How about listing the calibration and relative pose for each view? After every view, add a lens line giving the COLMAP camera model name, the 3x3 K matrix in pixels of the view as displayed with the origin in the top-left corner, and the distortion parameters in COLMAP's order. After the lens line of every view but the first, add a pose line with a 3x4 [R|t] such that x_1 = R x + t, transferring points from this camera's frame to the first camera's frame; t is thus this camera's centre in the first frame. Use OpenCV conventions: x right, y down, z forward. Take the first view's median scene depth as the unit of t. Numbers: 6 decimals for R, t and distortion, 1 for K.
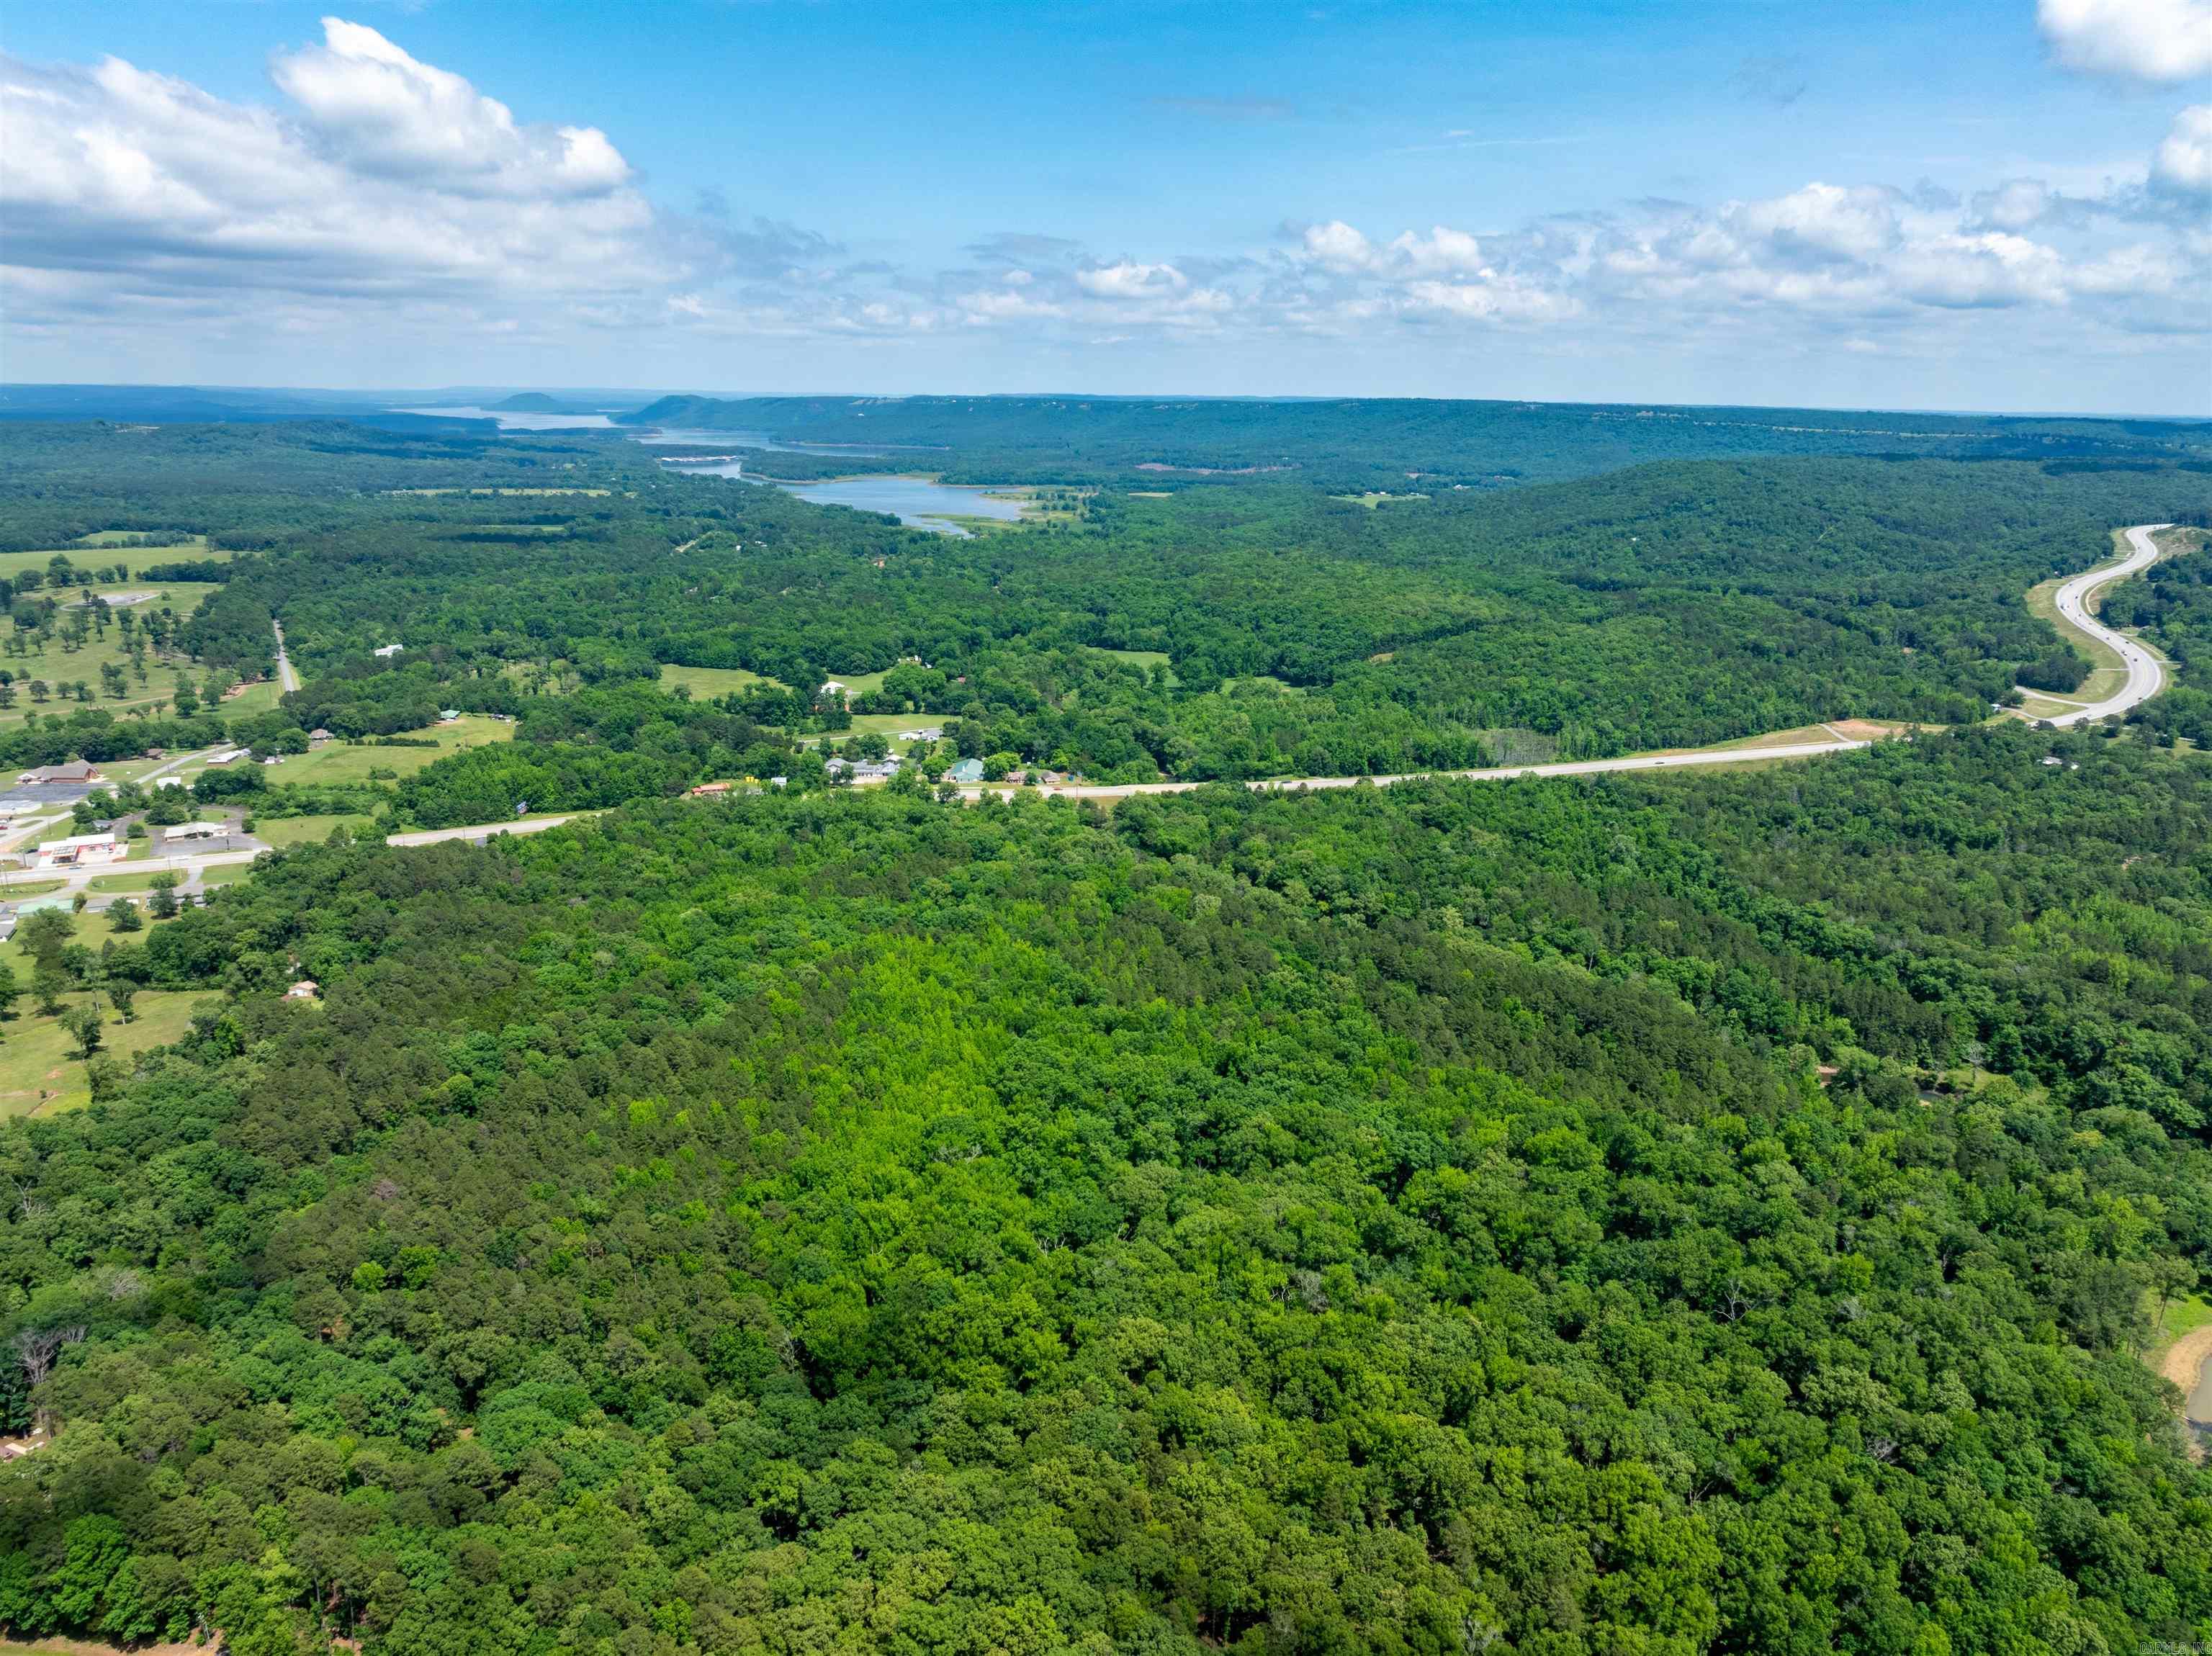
lens RADIAL K [[1518.9, 0, 1098.2], [0, 1518.9, 824.6], [0, 0, 1]] dist [-0.039021, 0.026282]
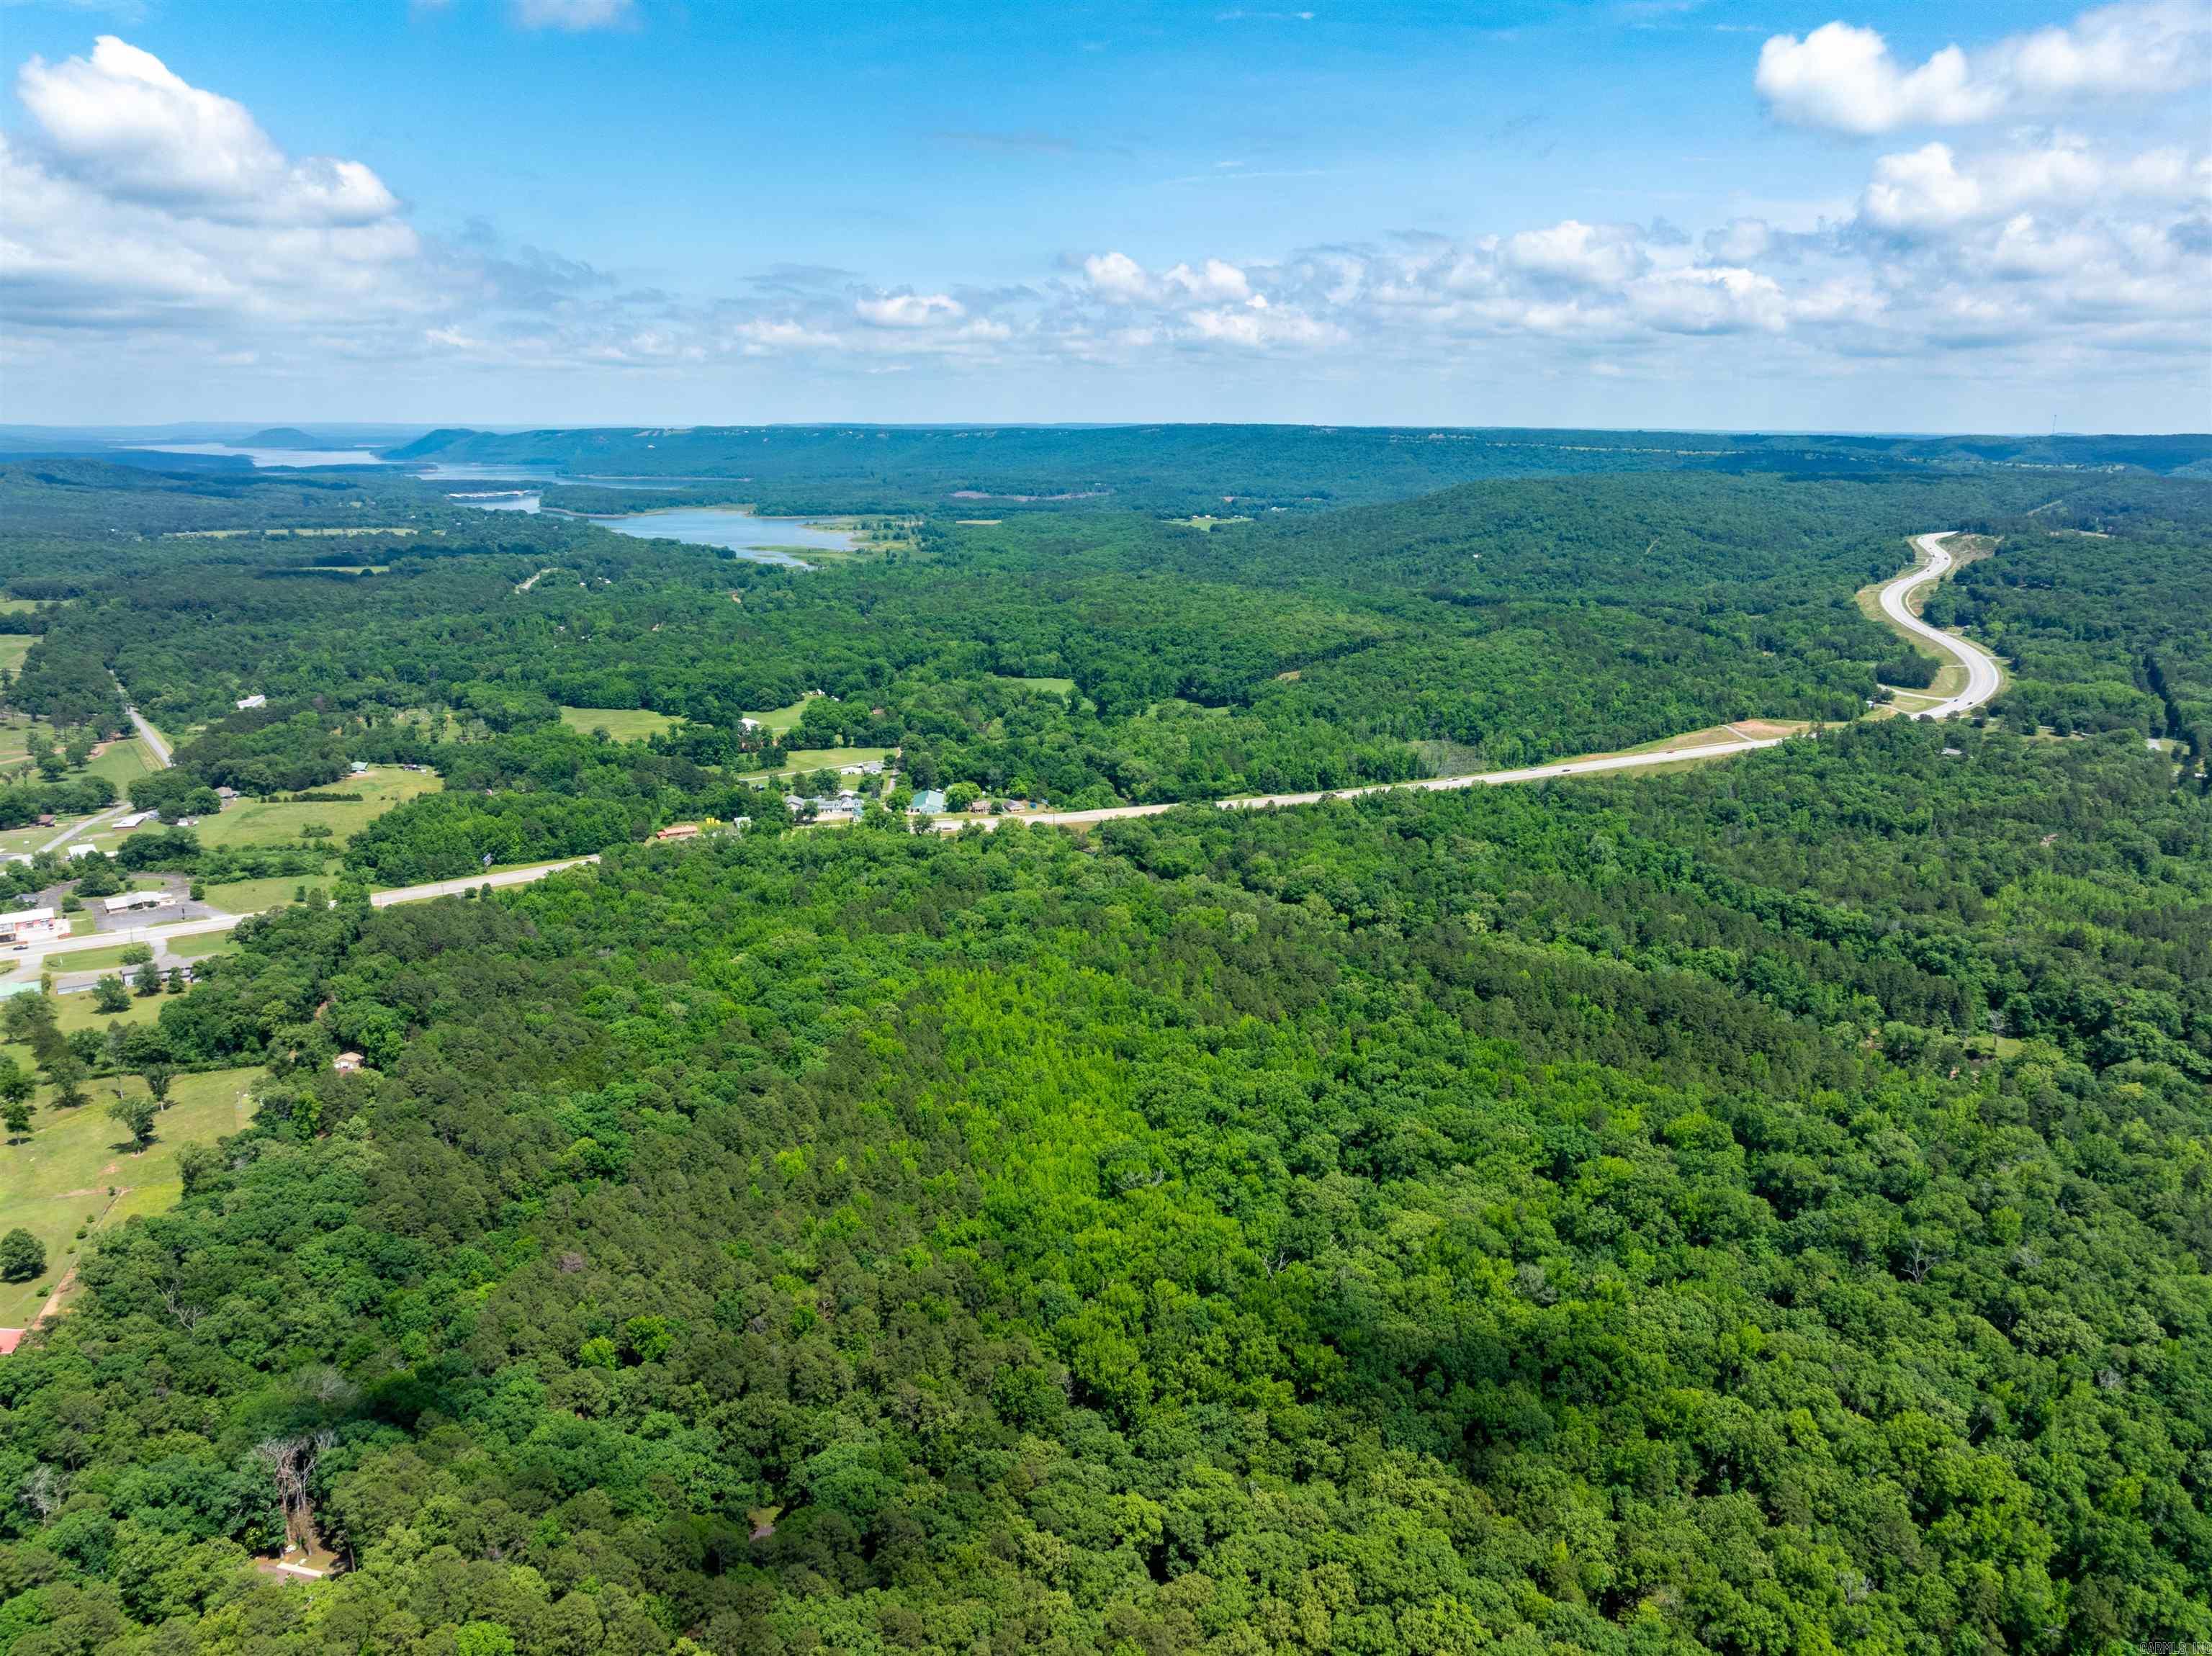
lens RADIAL K [[1518.9, 0, 1098.2], [0, 1518.9, 824.6], [0, 0, 1]] dist [-0.039021, 0.026282]
pose [[0.990473, -0.043664, 0.130602, -0.145514], [0.045879, 0.998849, -0.013995, -0.002864], [-0.129841, 0.019854, 0.991336, 0.002999]]
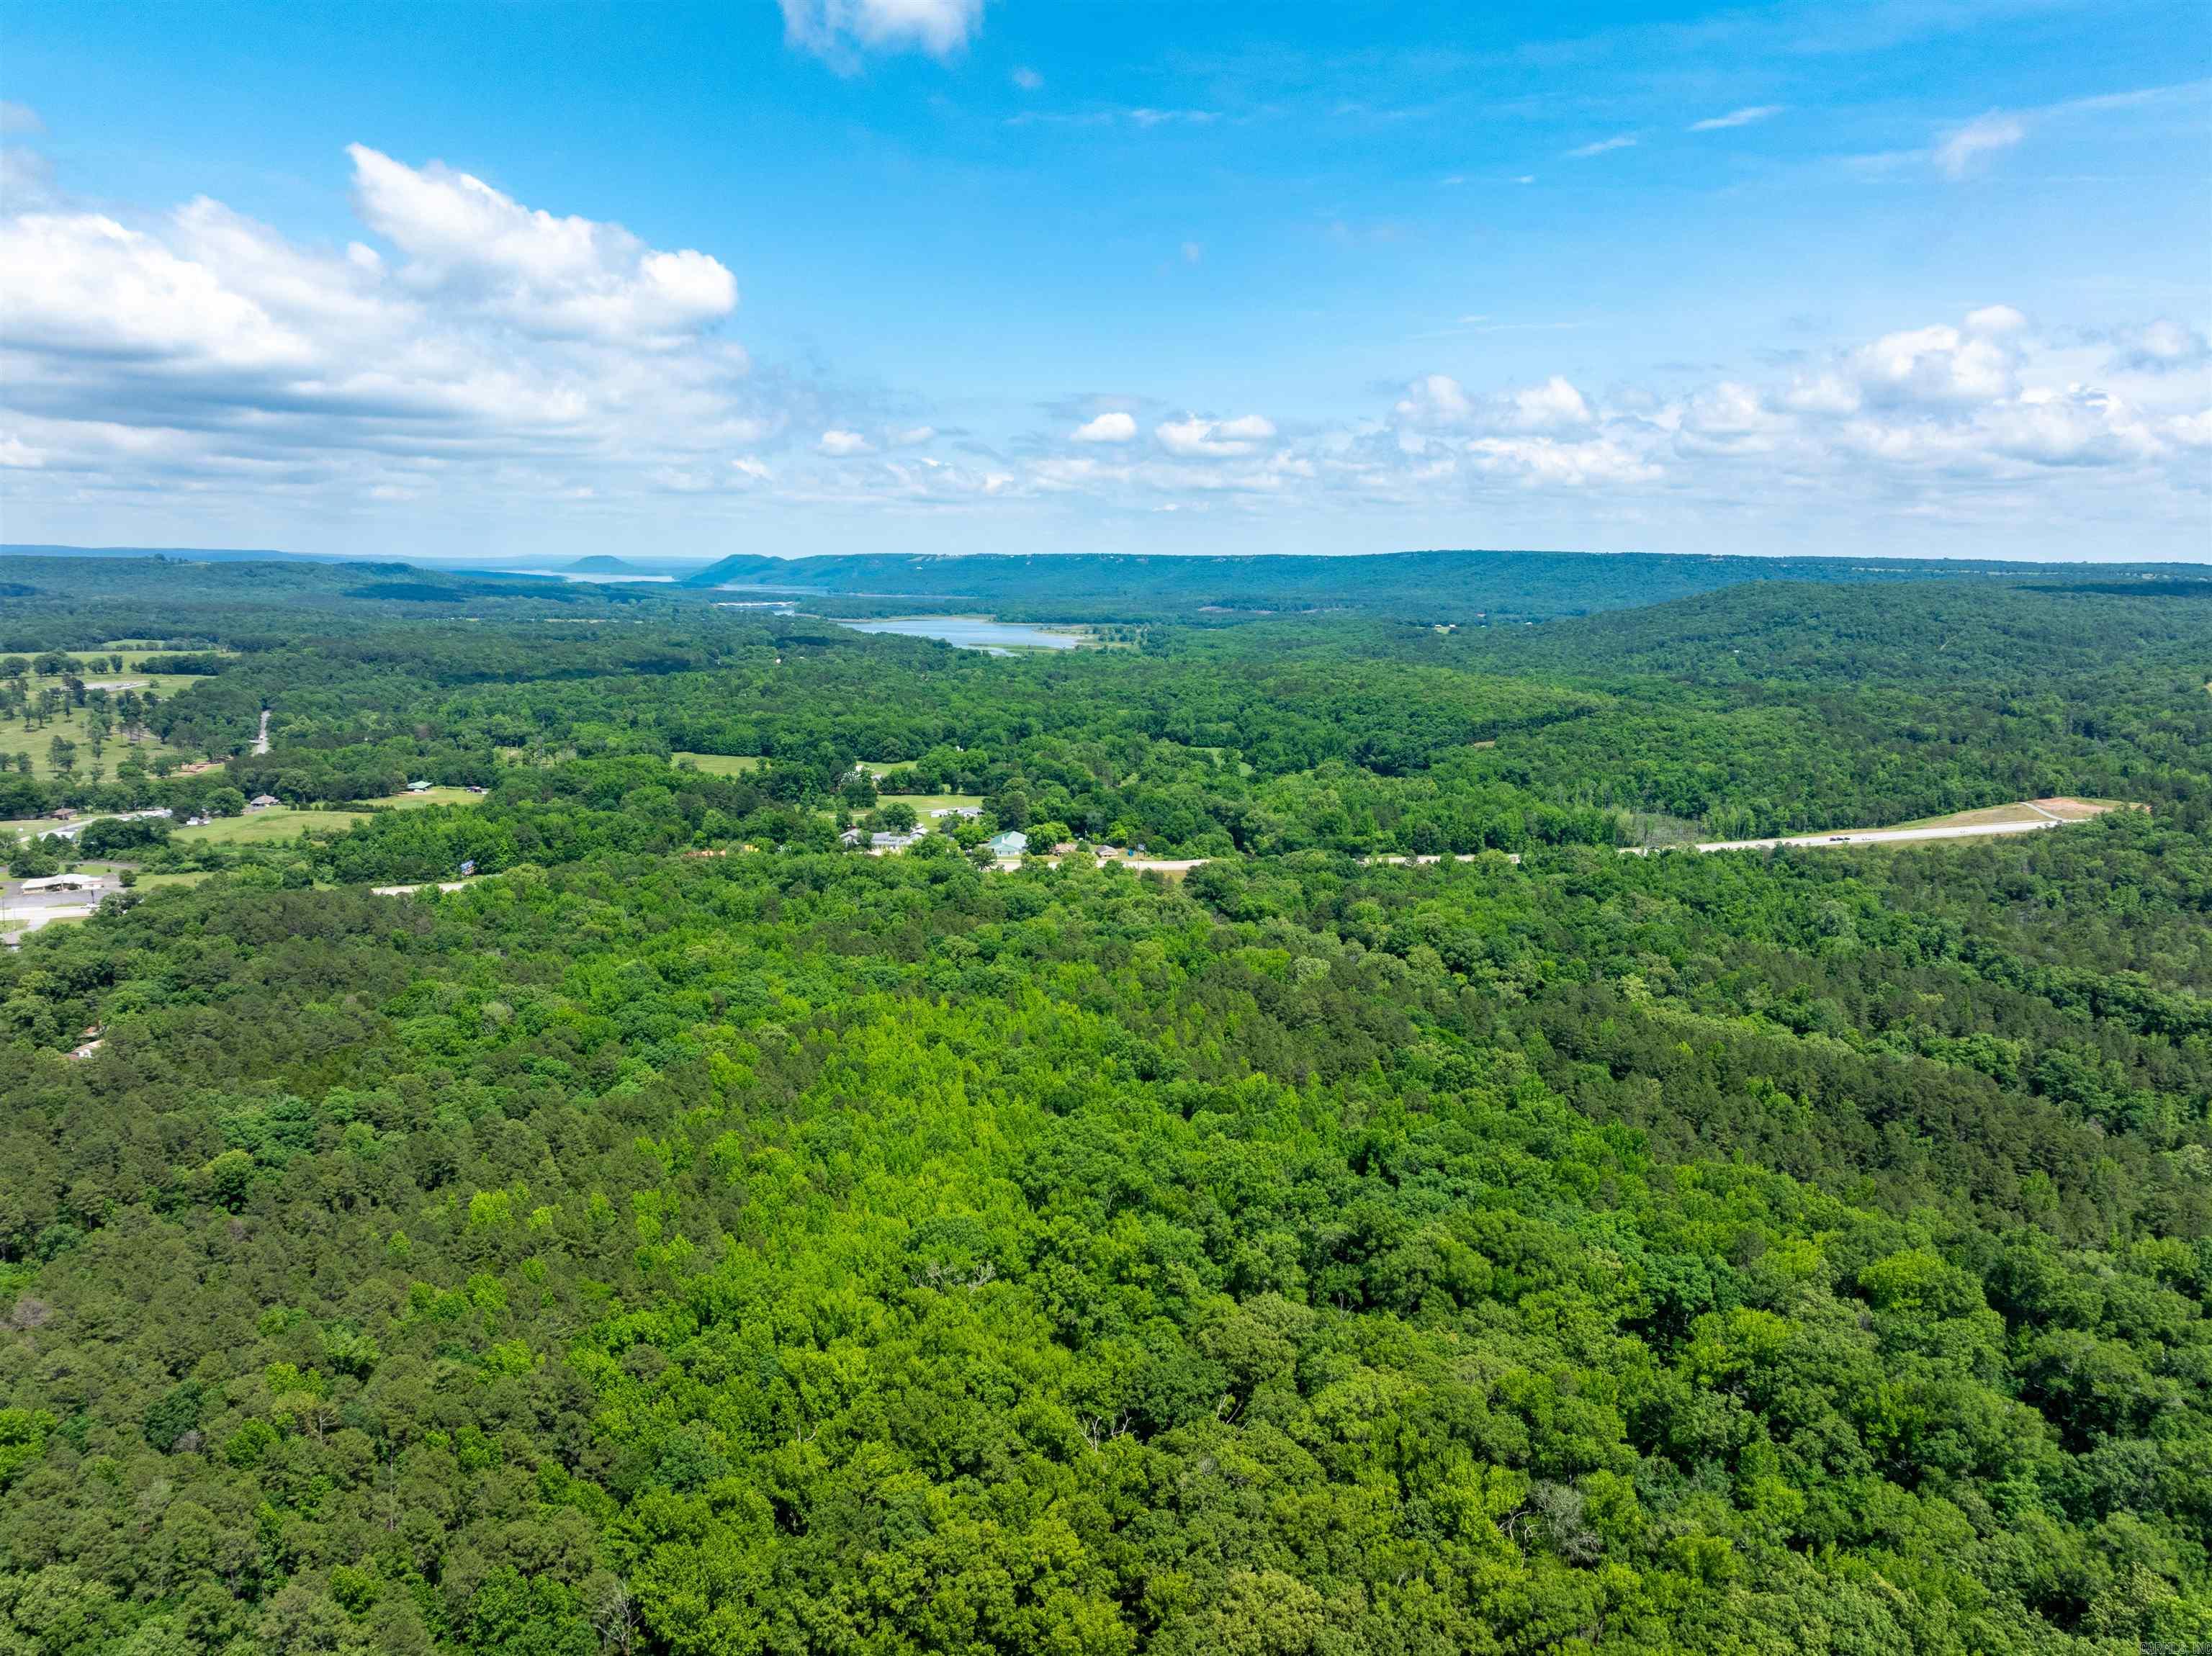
lens RADIAL K [[1531.9, 0, 1106.0], [0, 1531.9, 828.0], [0, 0, 1]] dist [-0.044860, 0.032737]
pose [[0.999496, 0.007446, -0.030844, -0.007658], [-0.010581, 0.994652, -0.102743, 0.058206], [0.029914, 0.103017, 0.994230, 0.213443]]
